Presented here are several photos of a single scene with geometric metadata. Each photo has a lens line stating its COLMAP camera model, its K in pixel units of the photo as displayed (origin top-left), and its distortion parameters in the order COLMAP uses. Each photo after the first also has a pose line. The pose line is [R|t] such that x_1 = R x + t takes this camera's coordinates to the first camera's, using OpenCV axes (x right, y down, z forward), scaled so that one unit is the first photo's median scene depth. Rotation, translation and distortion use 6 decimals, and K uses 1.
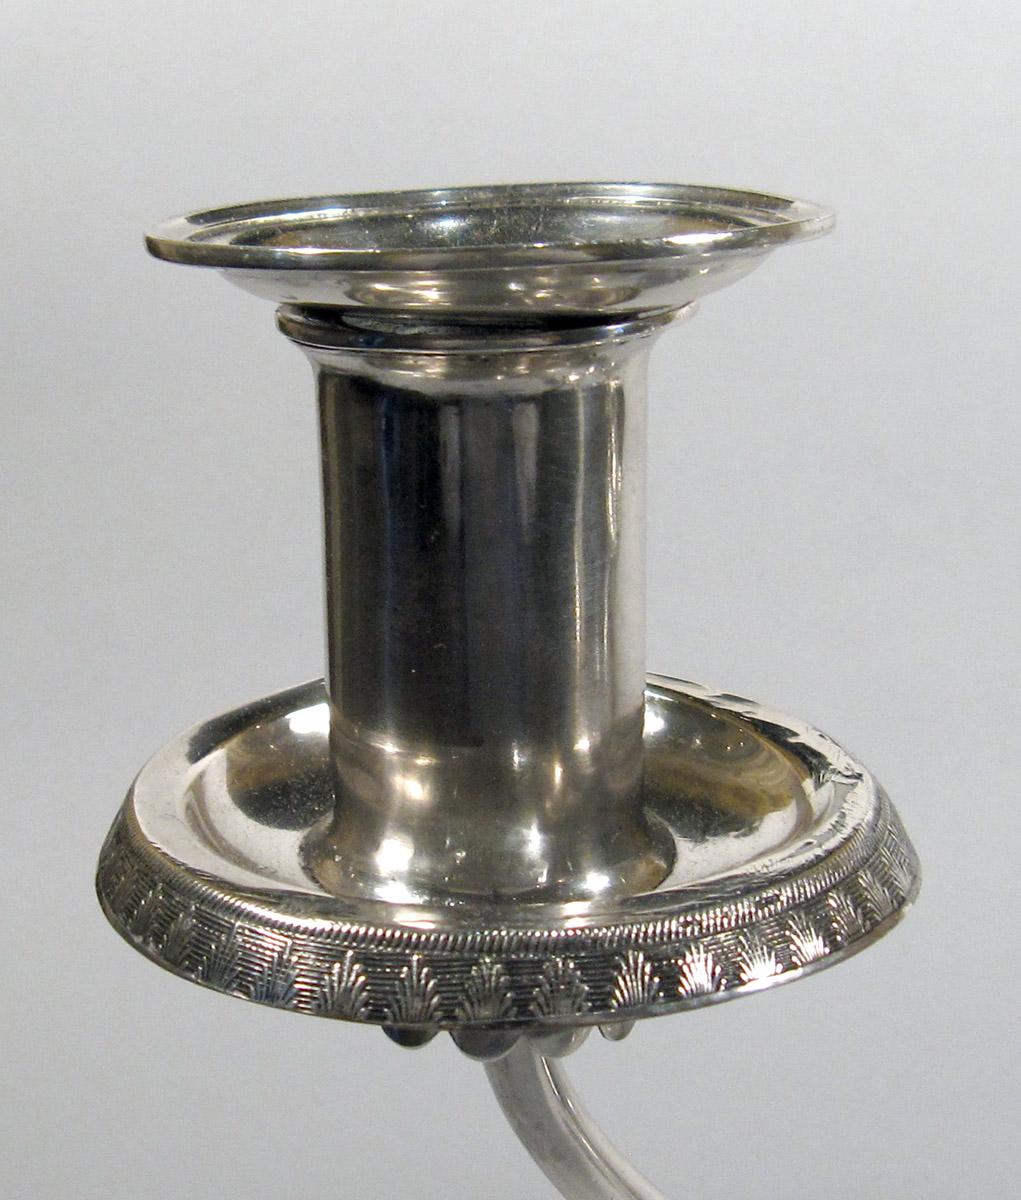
lens RADIAL K [[1031.3, 0, 510.5], [0, 1031.3, 600.0], [0, 0, 1]] dist [0.001231, -0.000884]
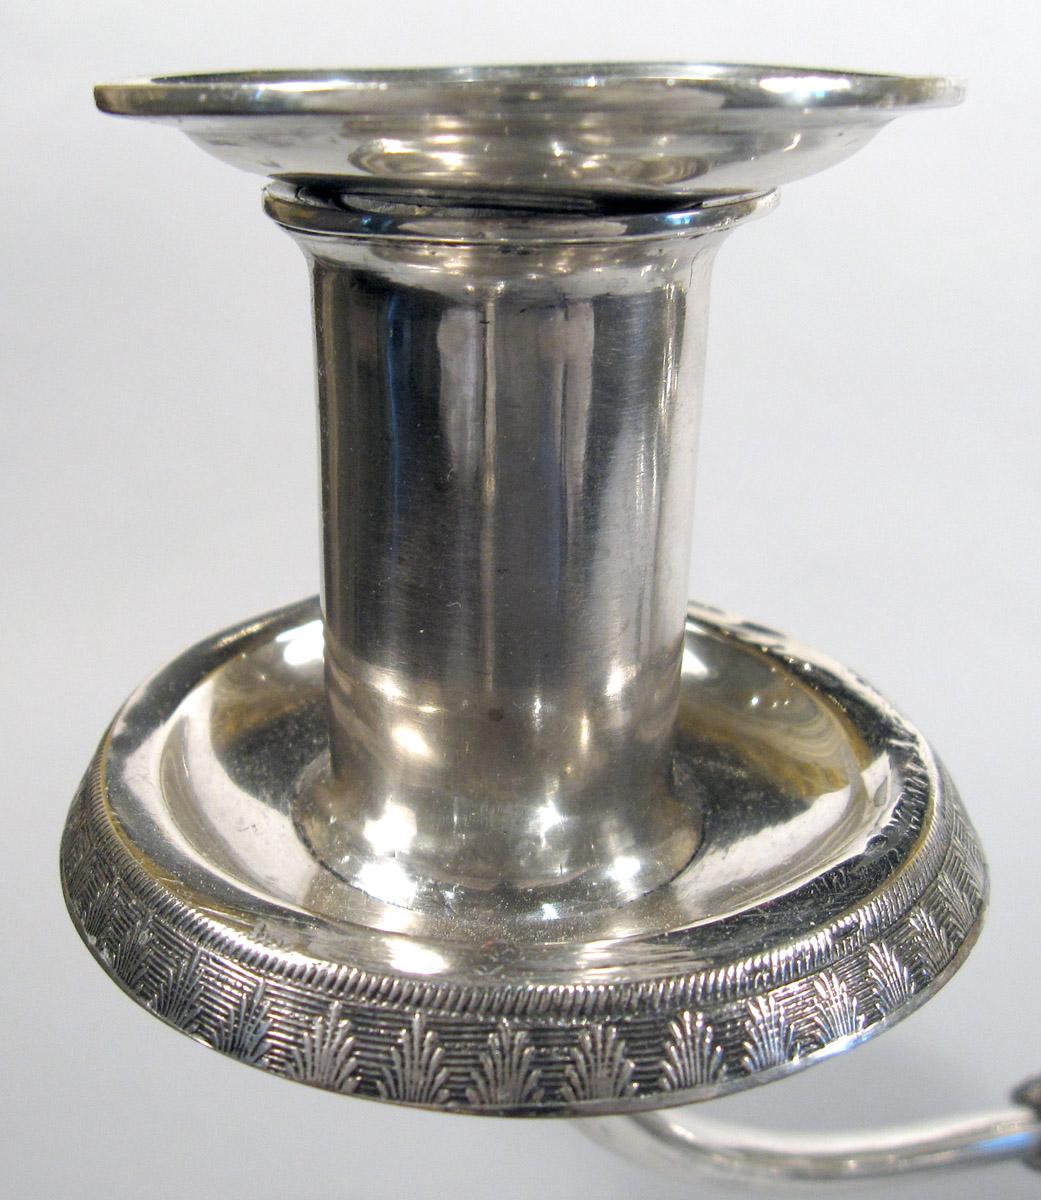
lens RADIAL K [[1087.6, 0, 520.5], [0, 1087.6, 600.0], [0, 0, 1]] dist [-0.005116, -0.001197]
pose [[0.999632, 0.027004, -0.002452, -0.017971], [-0.026741, 0.996778, 0.075622, -0.036658], [0.004486, -0.075528, 0.997134, 0.177633]]
